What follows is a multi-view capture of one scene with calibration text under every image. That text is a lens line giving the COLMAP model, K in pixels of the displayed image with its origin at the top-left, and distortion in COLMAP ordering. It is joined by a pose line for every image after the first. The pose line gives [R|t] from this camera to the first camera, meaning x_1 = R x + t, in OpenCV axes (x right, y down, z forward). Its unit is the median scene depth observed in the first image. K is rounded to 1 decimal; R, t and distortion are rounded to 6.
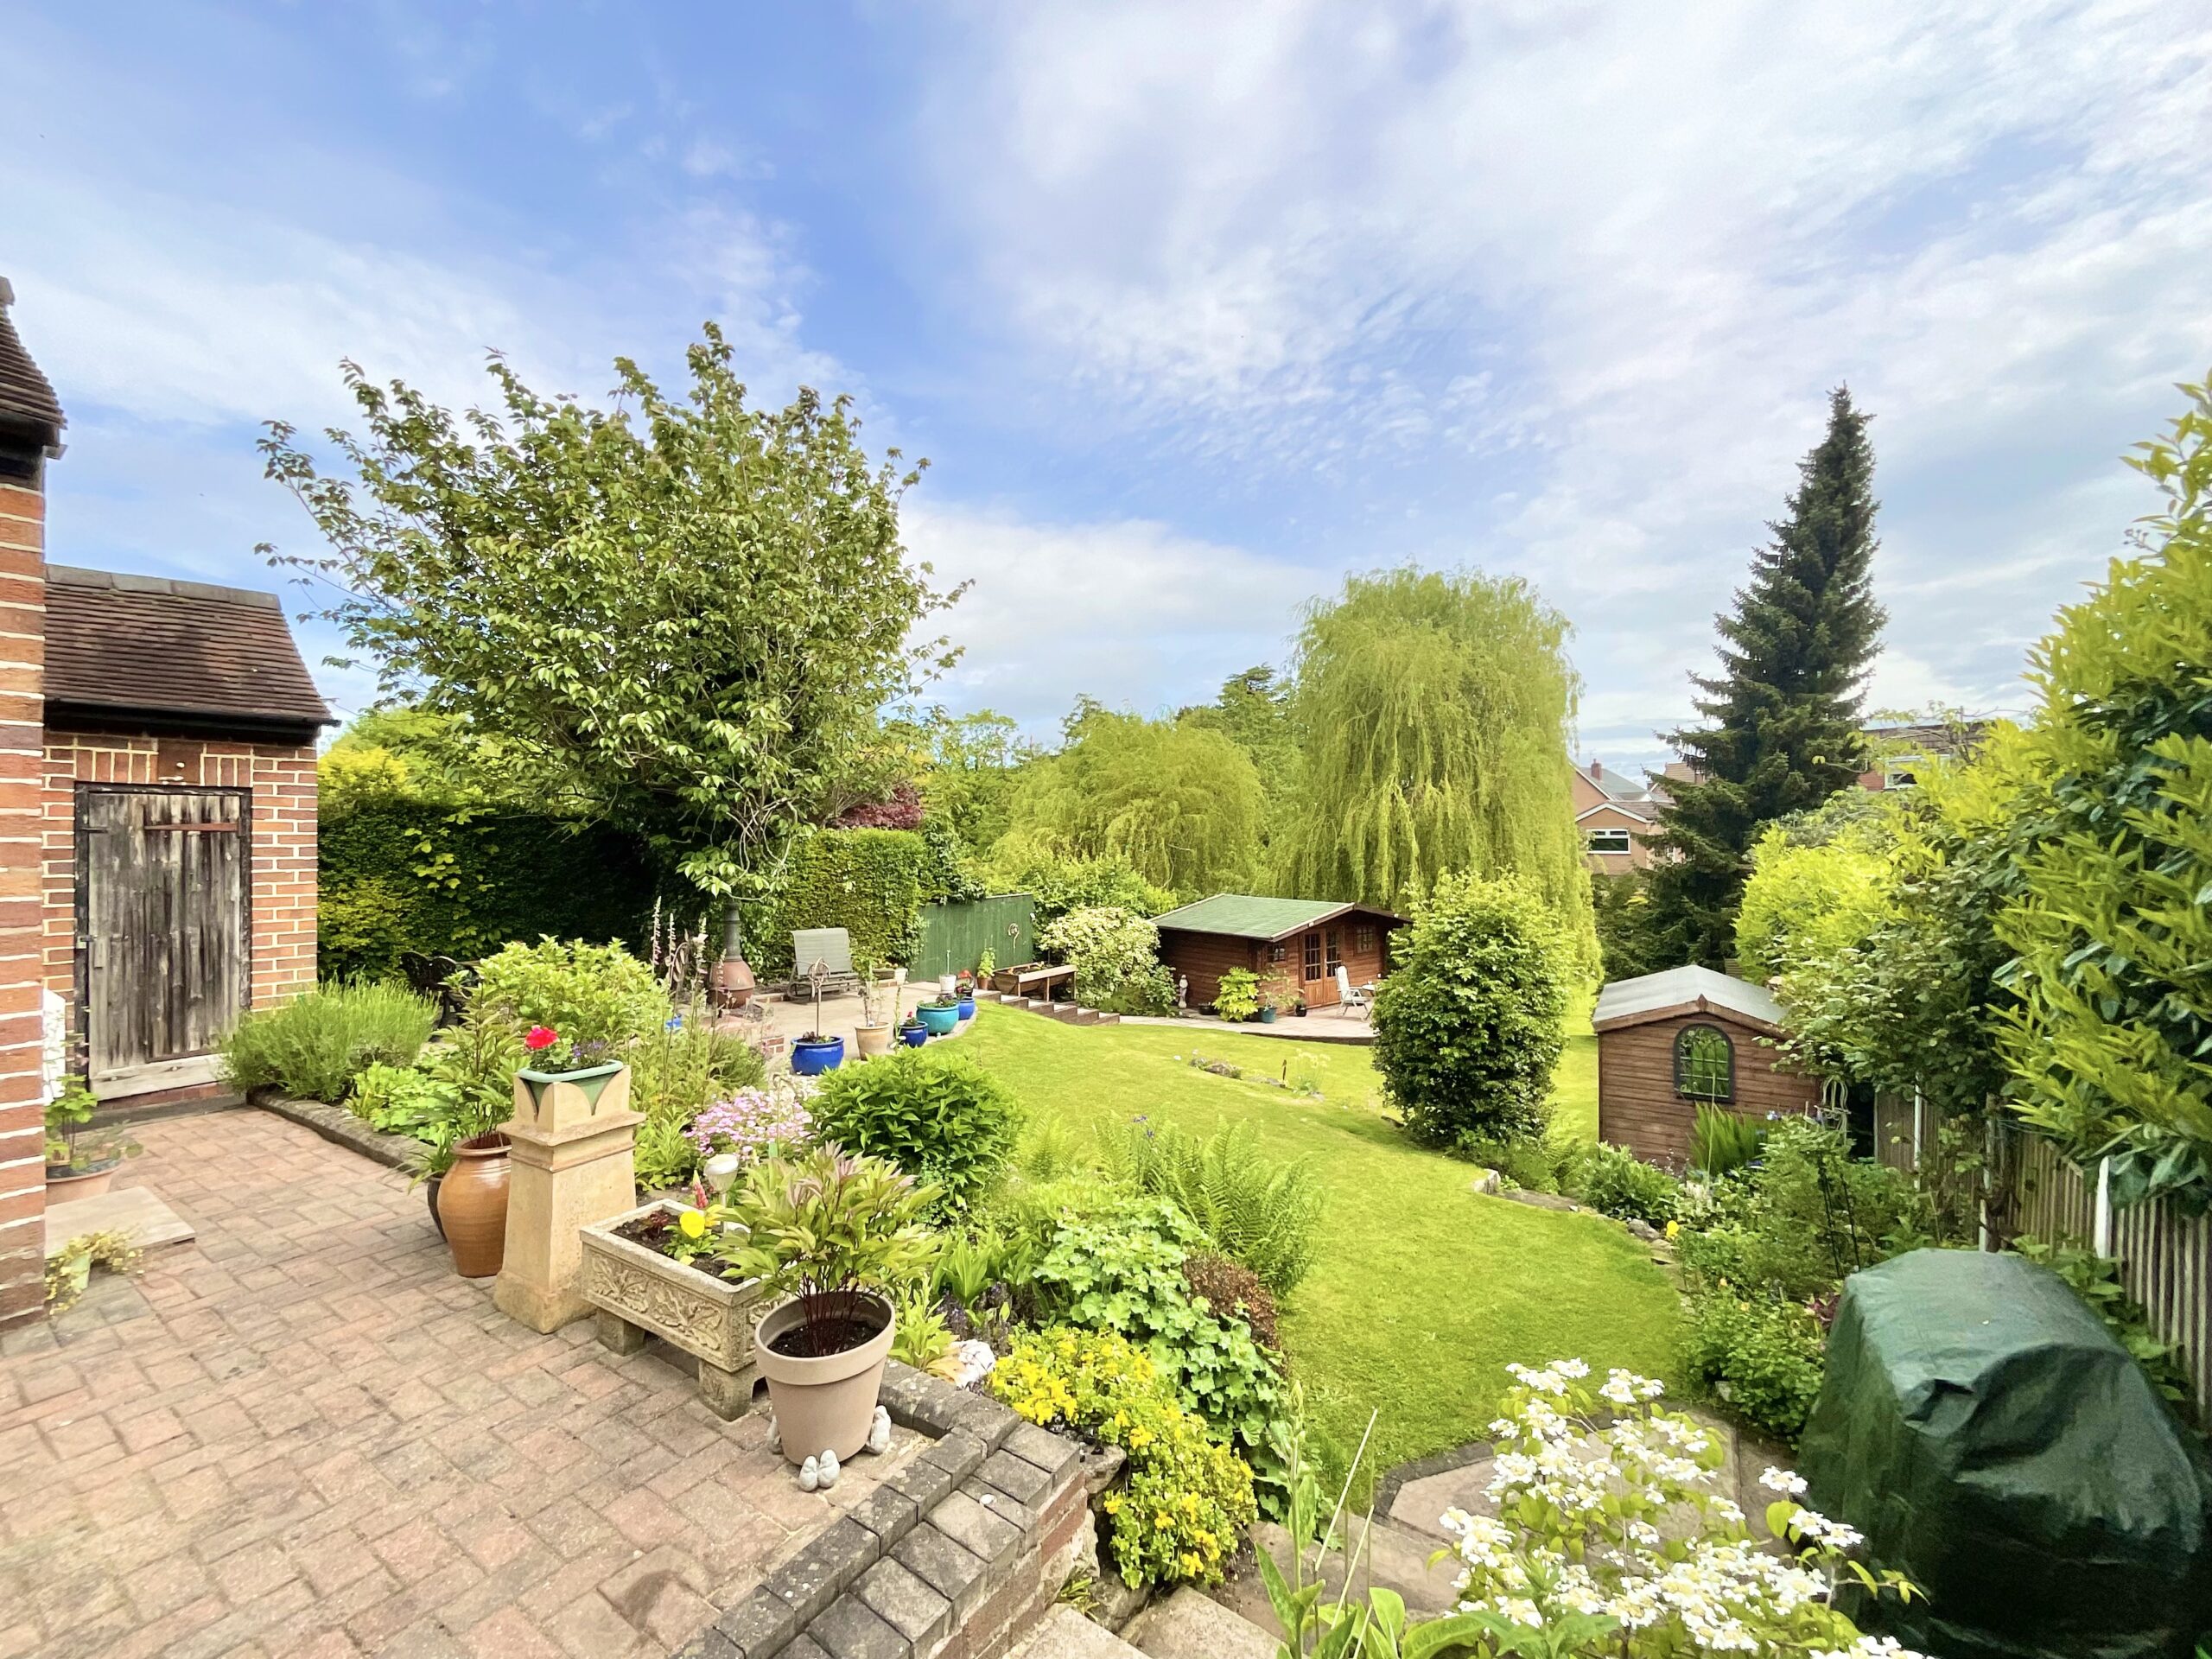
lens RADIAL K [[900.7, 0, 1105.9], [0, 900.7, 831.7], [0, 0, 1]] dist [-0.000211, -0.000270]
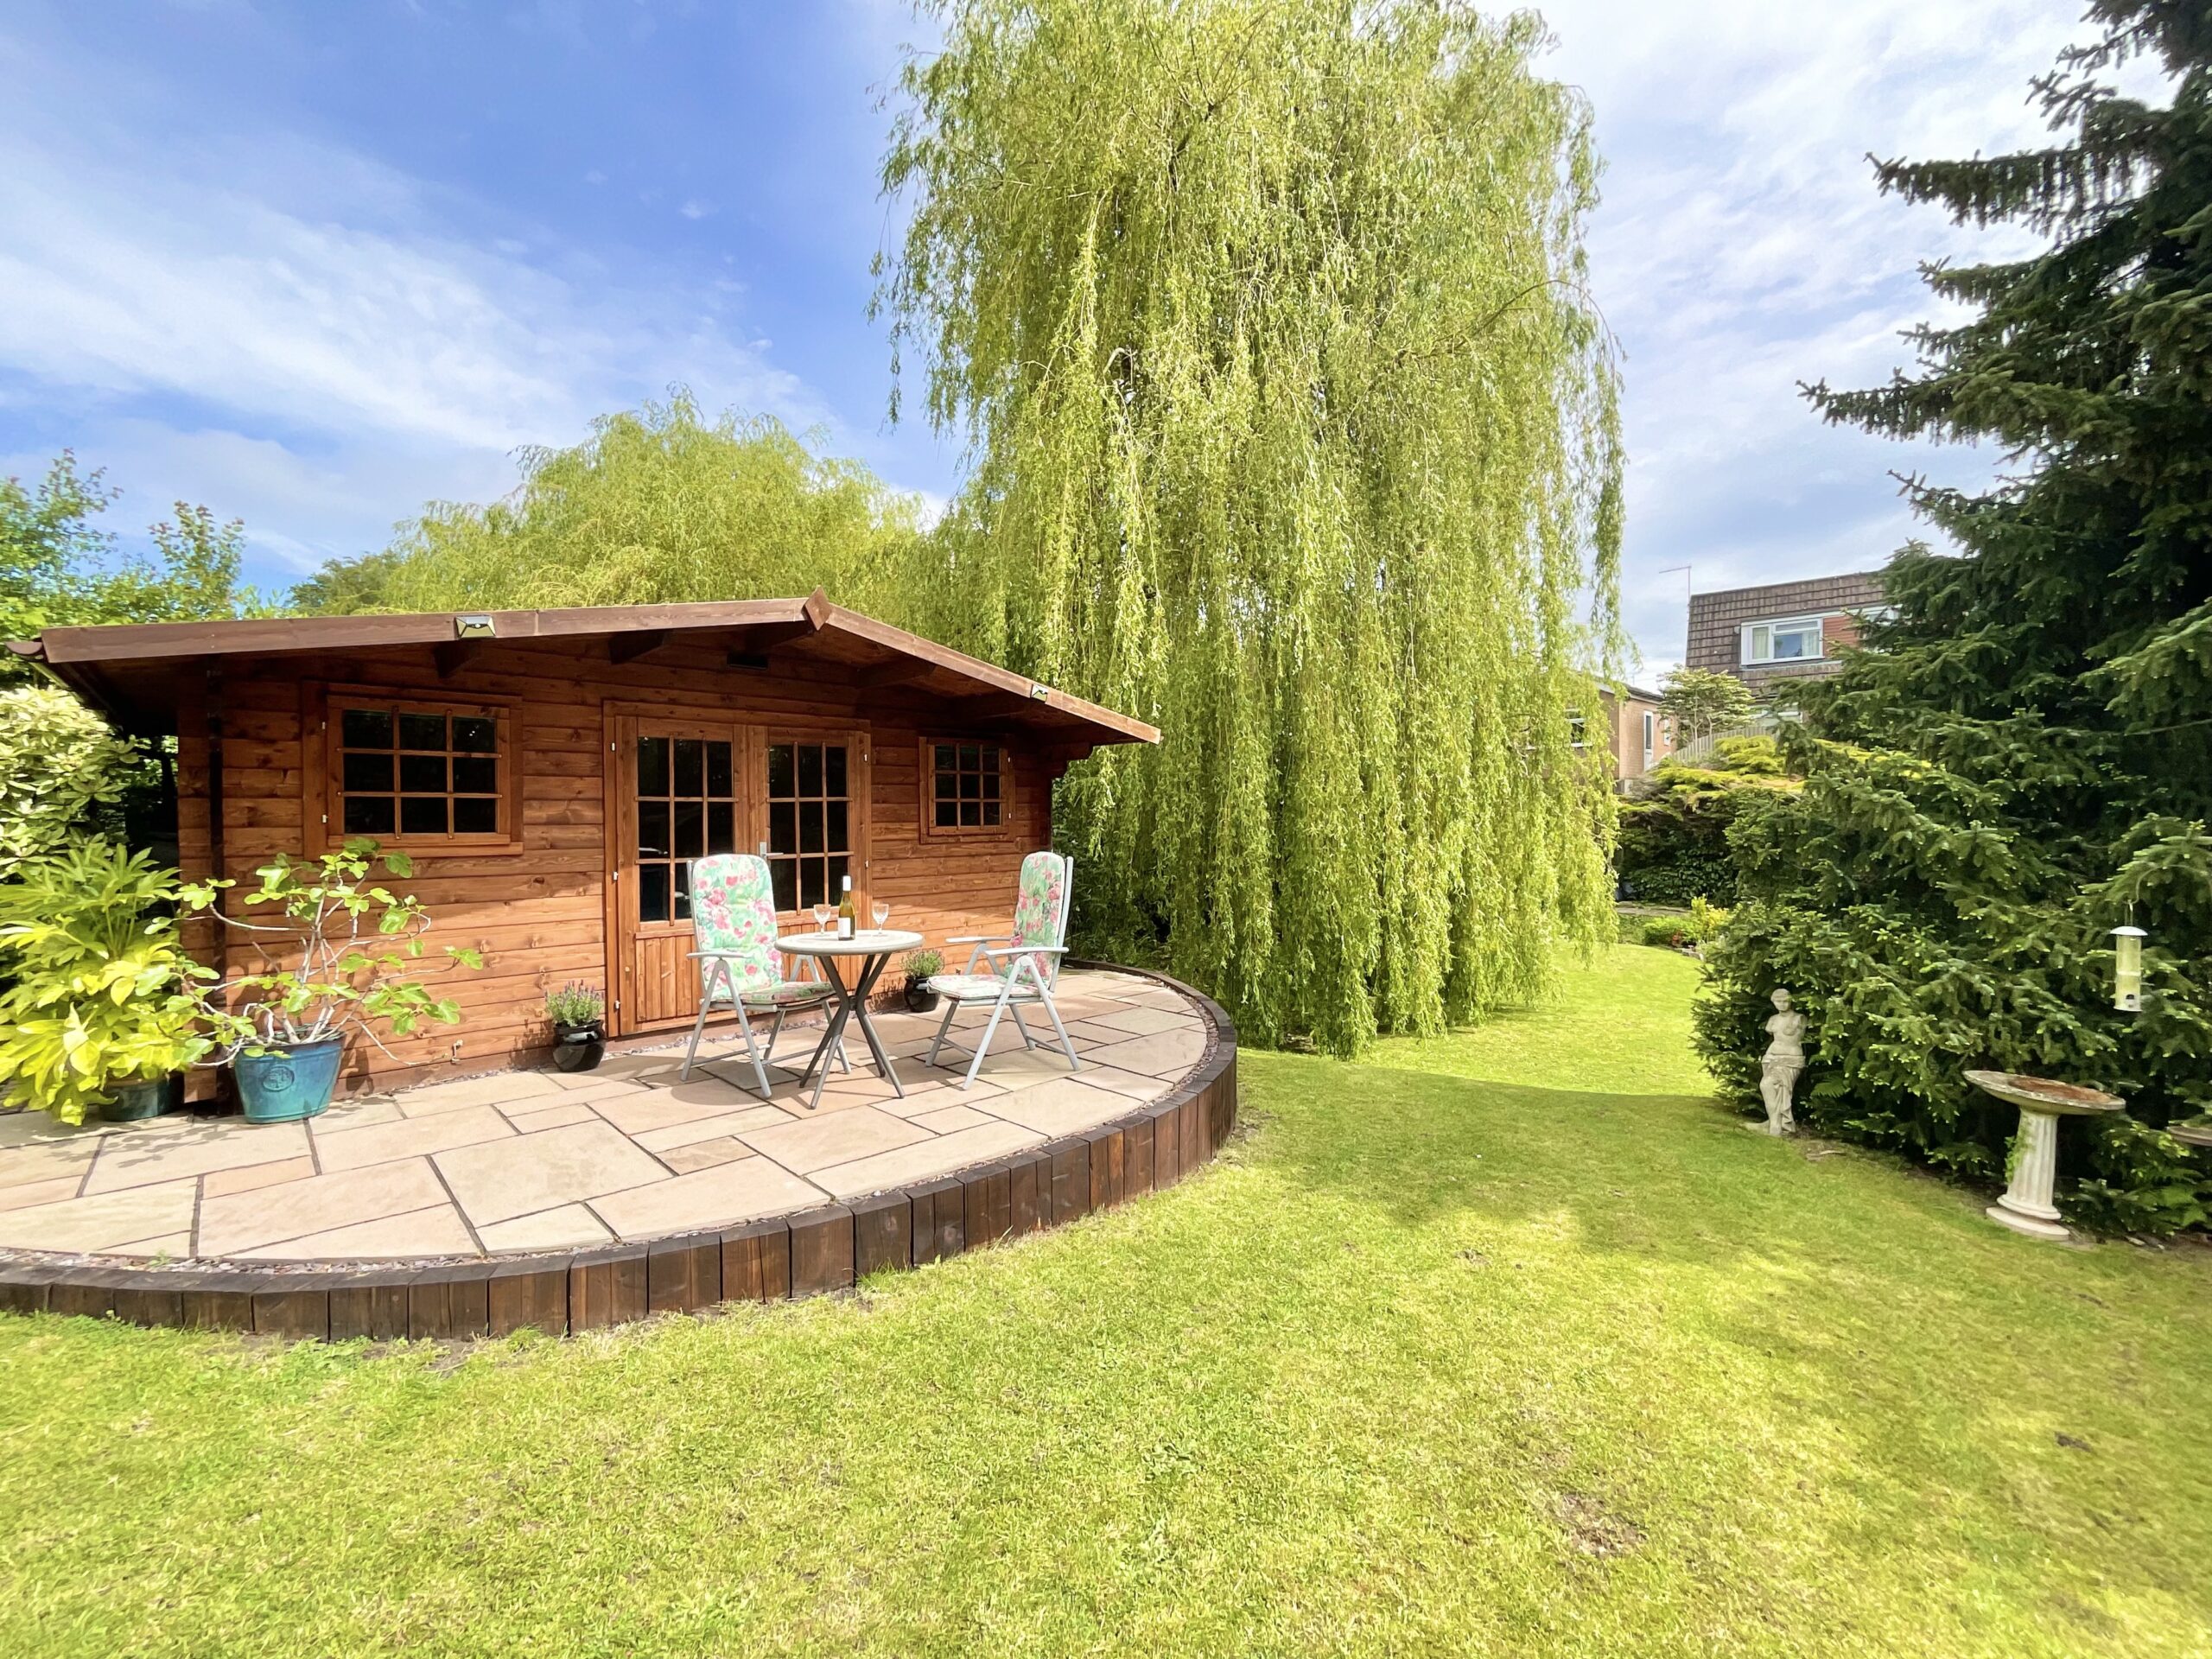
lens RADIAL K [[900.7, 0, 1093.4], [0, 900.7, 834.9], [0, 0, 1]] dist [-0.000211, -0.000270]
pose [[0.995649, -0.002560, 0.093144, 0.370452], [0.000373, 0.999724, 0.023485, 0.155777], [-0.093179, -0.023348, 0.995376, 0.850337]]
